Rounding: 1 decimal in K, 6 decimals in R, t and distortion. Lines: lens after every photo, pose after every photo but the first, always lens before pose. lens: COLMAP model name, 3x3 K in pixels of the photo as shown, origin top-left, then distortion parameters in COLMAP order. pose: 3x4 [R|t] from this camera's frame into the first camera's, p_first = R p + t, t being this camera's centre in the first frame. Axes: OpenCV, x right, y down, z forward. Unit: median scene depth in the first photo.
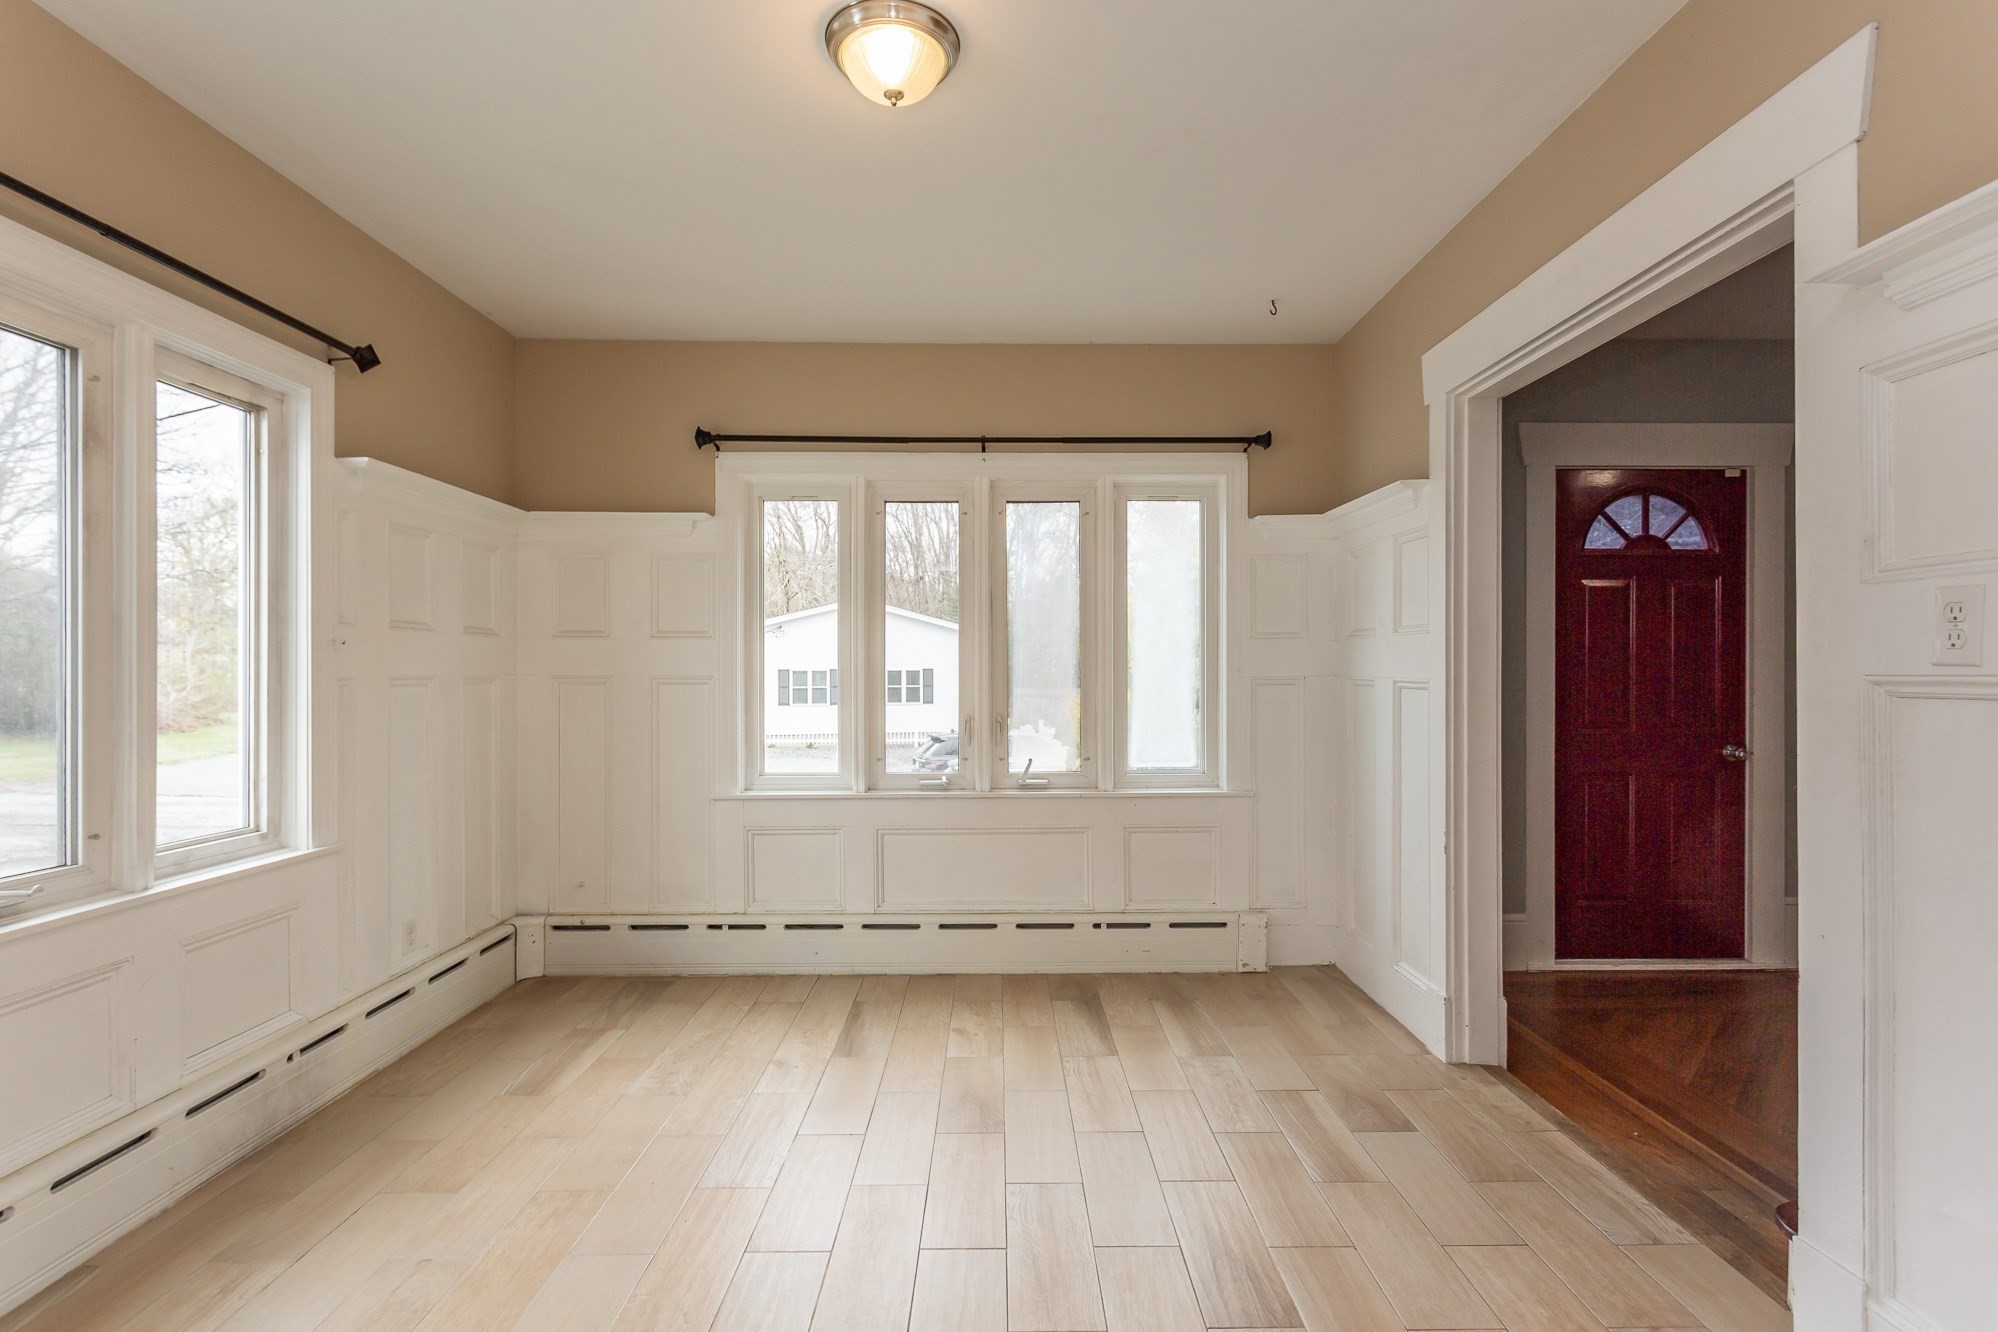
lens RADIAL K [[943.3, 0, 999.0], [0, 943.3, 666.0], [0, 0, 1]] dist [0.004288, 0.000150]
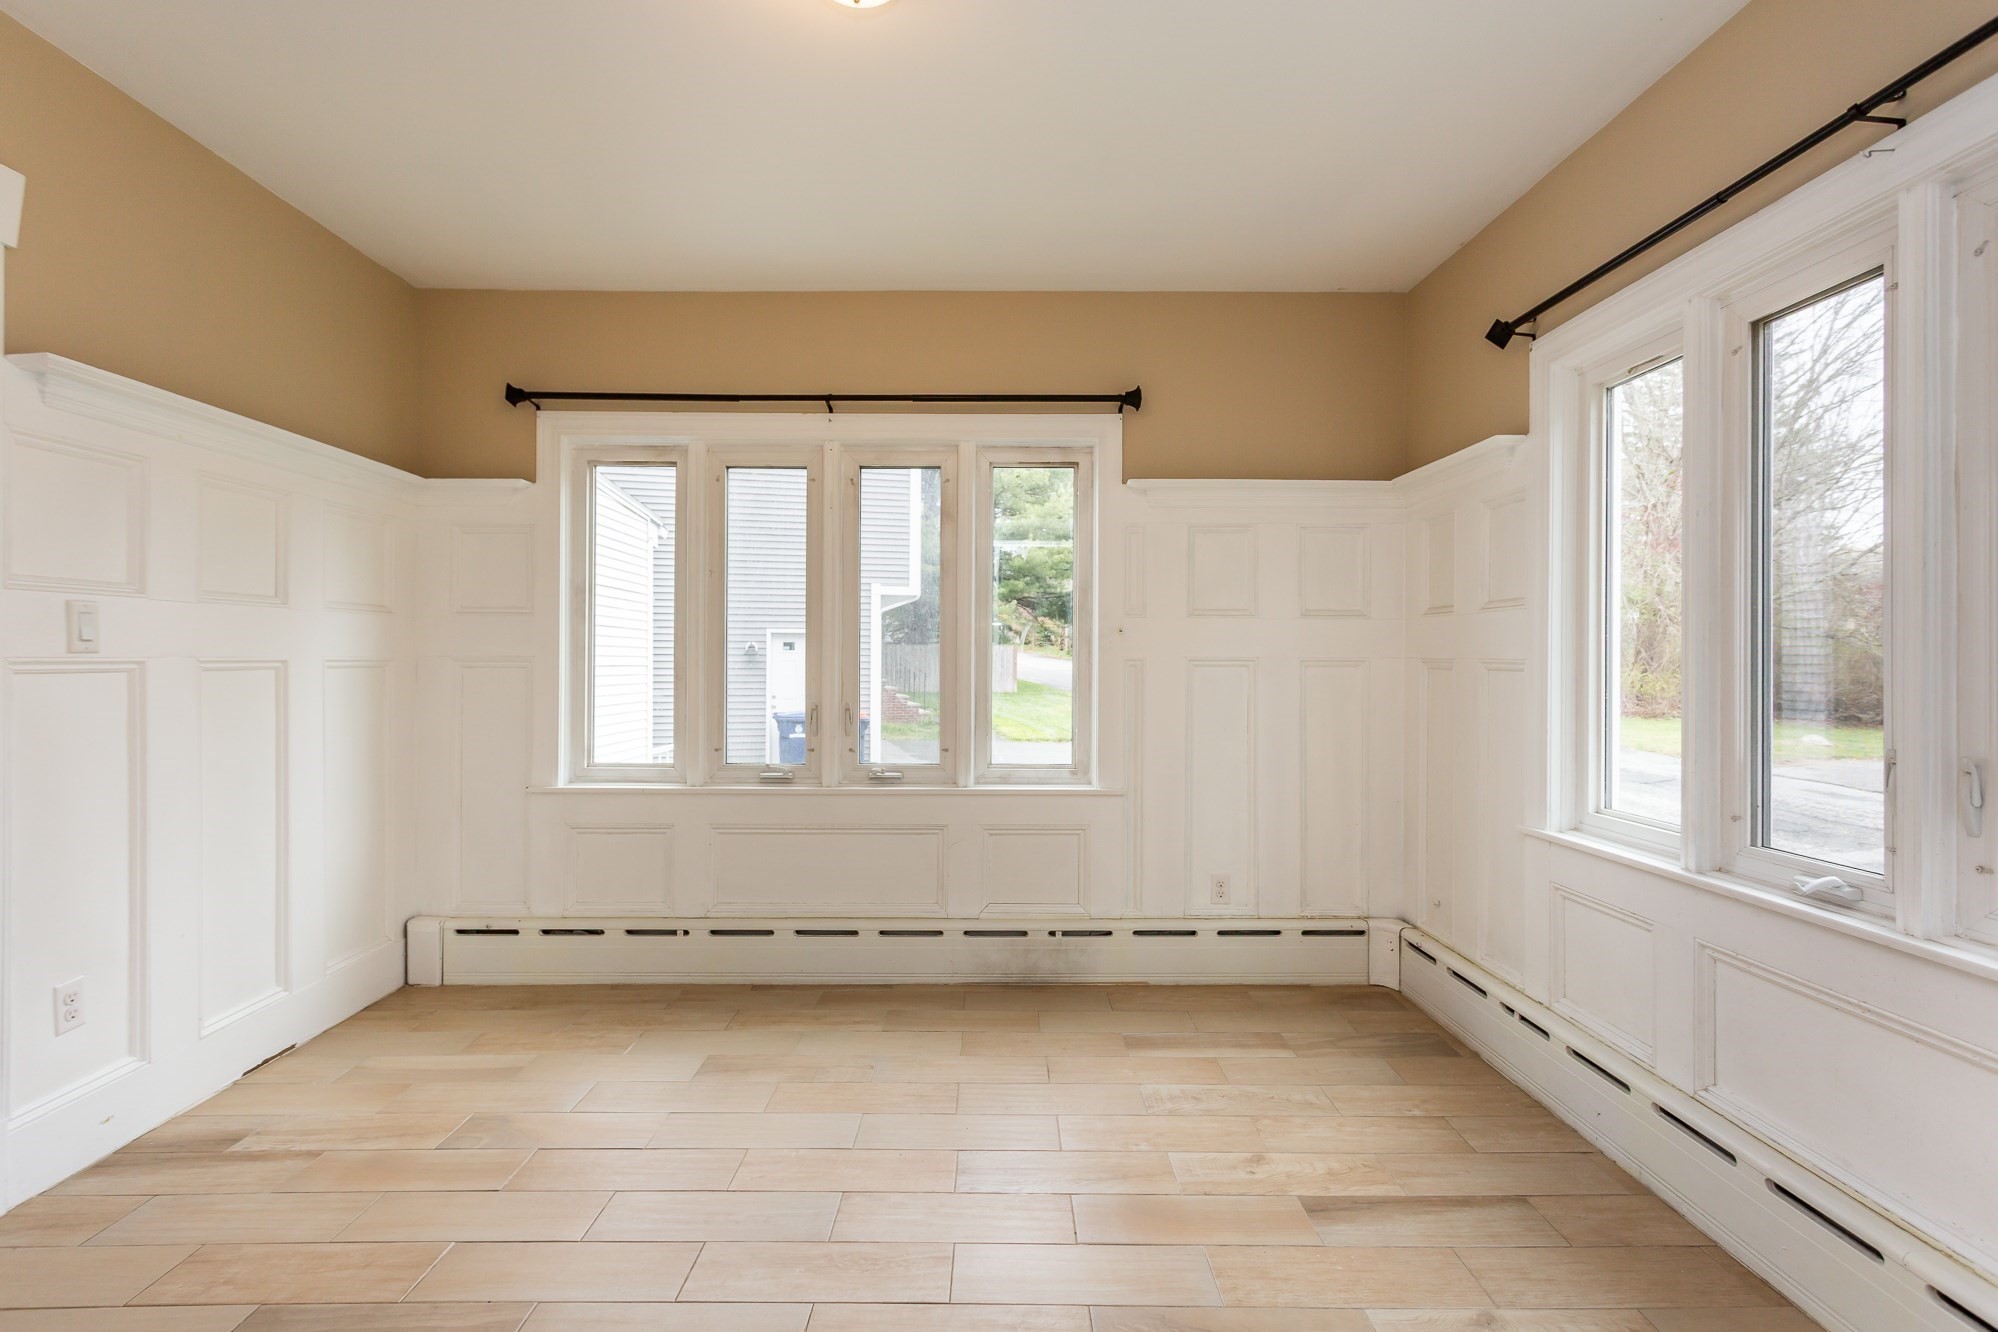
lens RADIAL K [[943.3, 0, 999.0], [0, 943.3, 666.0], [0, 0, 1]] dist [0.004288, 0.000150]
pose [[0.003030, 0.006624, -0.999973, 0.433011], [0.003763, 0.999971, 0.006636, 0.010172], [0.999988, -0.003783, 0.003005, 0.639902]]
